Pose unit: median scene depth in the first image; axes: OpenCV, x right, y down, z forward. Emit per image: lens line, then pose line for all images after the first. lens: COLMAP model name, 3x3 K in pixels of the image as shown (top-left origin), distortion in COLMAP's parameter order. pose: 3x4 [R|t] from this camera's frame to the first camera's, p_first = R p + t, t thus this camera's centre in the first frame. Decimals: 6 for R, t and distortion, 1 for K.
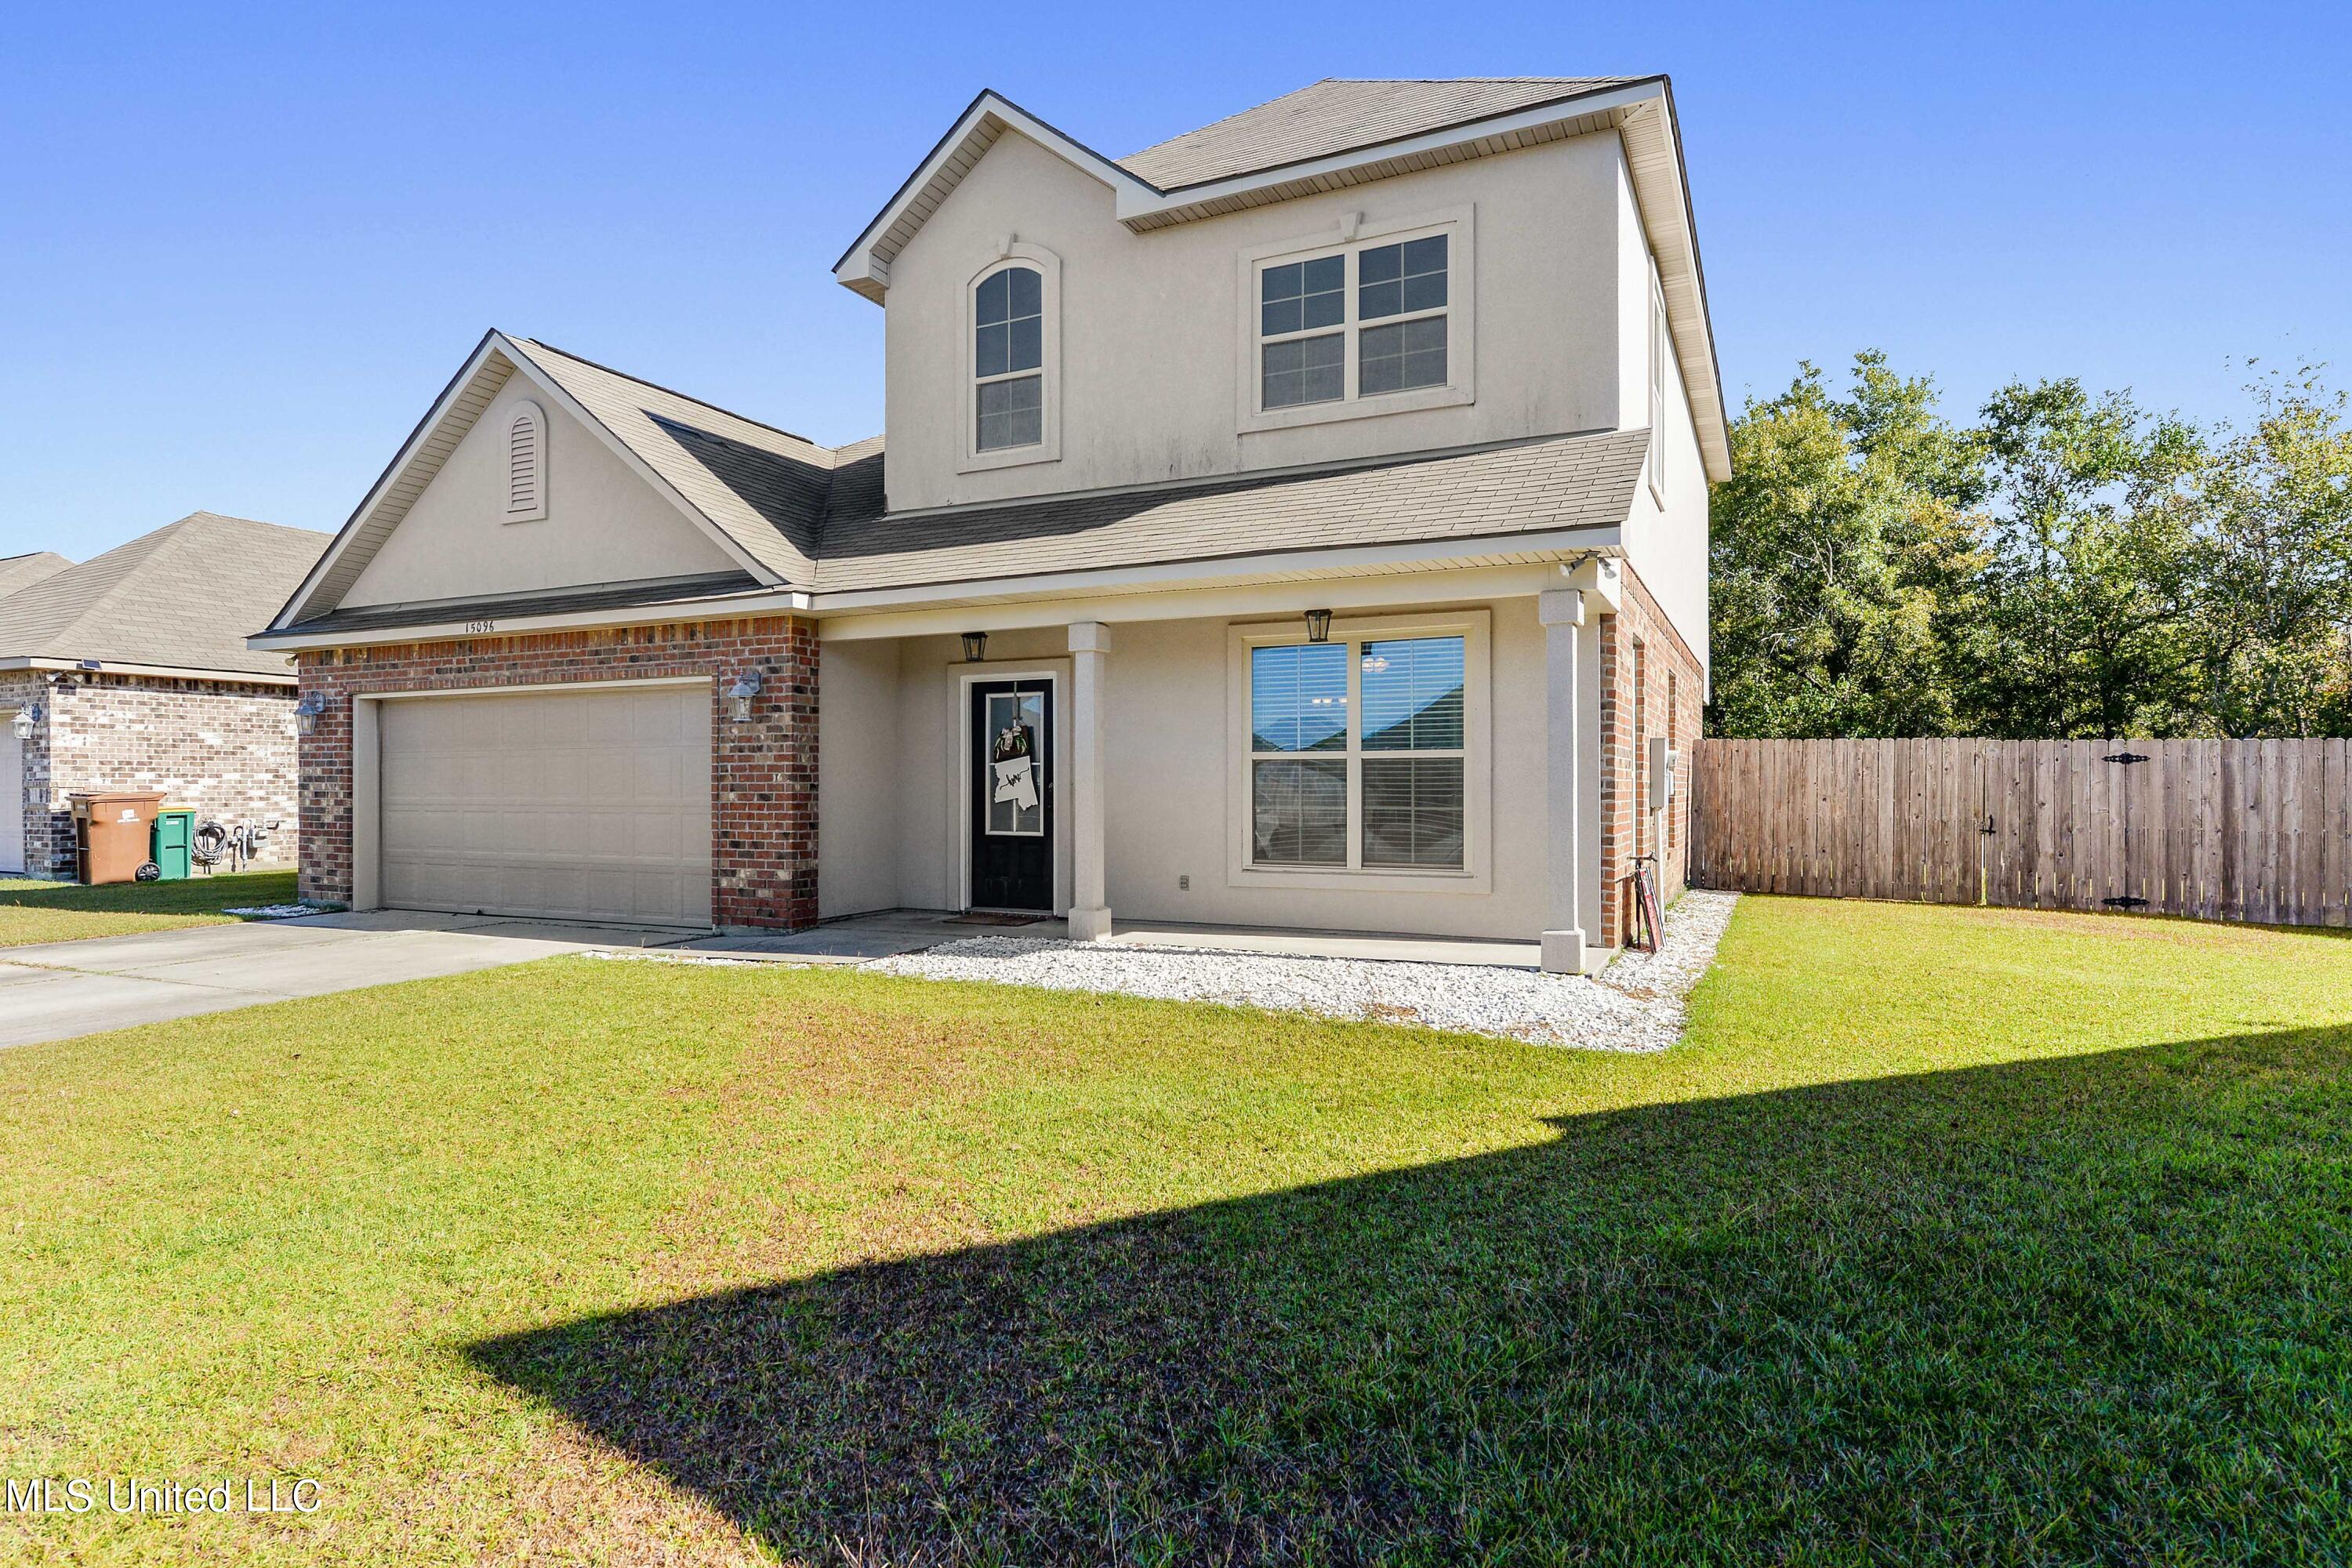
lens RADIAL K [[1301.3, 0, 1168.5], [0, 1301.3, 783.4], [0, 0, 1]] dist [0.001646, -0.000333]
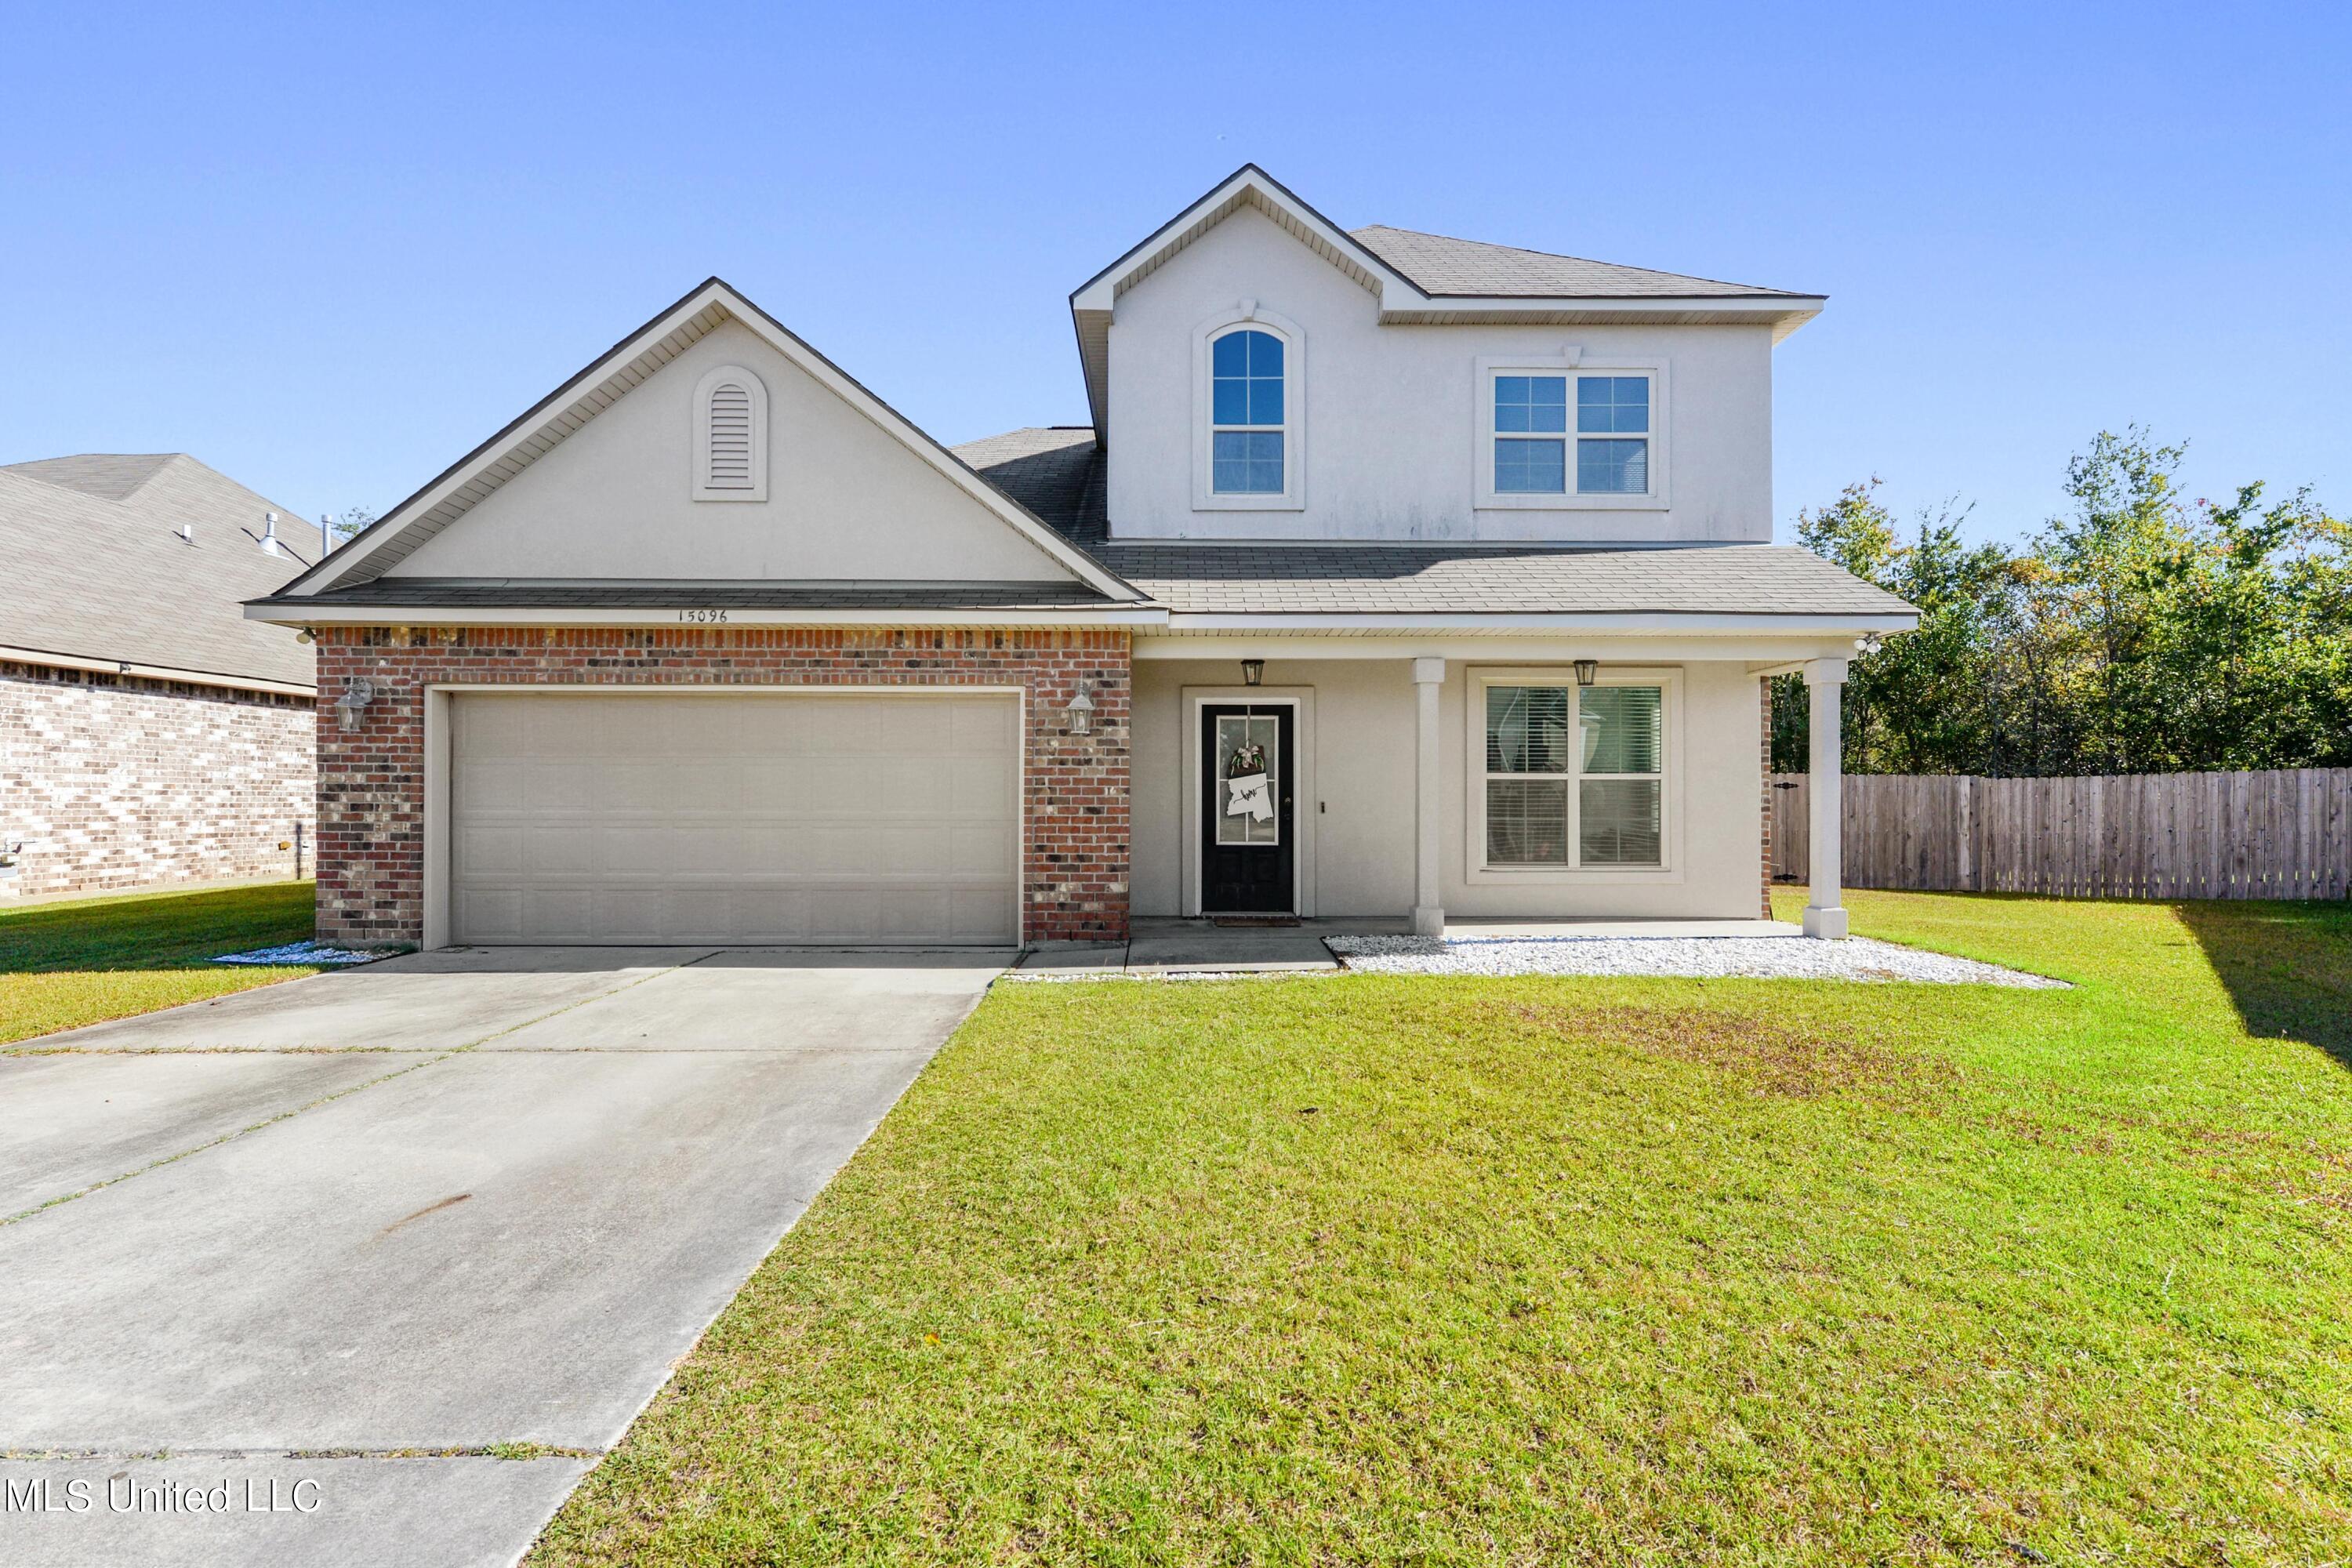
lens RADIAL K [[1067.9, 0, 1178.8], [0, 1067.9, 794.6], [0, 0, 1]] dist [0.001892, 0.000127]
pose [[0.892174, 0.006234, 0.451650, -0.585453], [-0.004263, 0.999976, -0.005382, 0.002416], [-0.451673, 0.002877, 0.892179, 0.222663]]
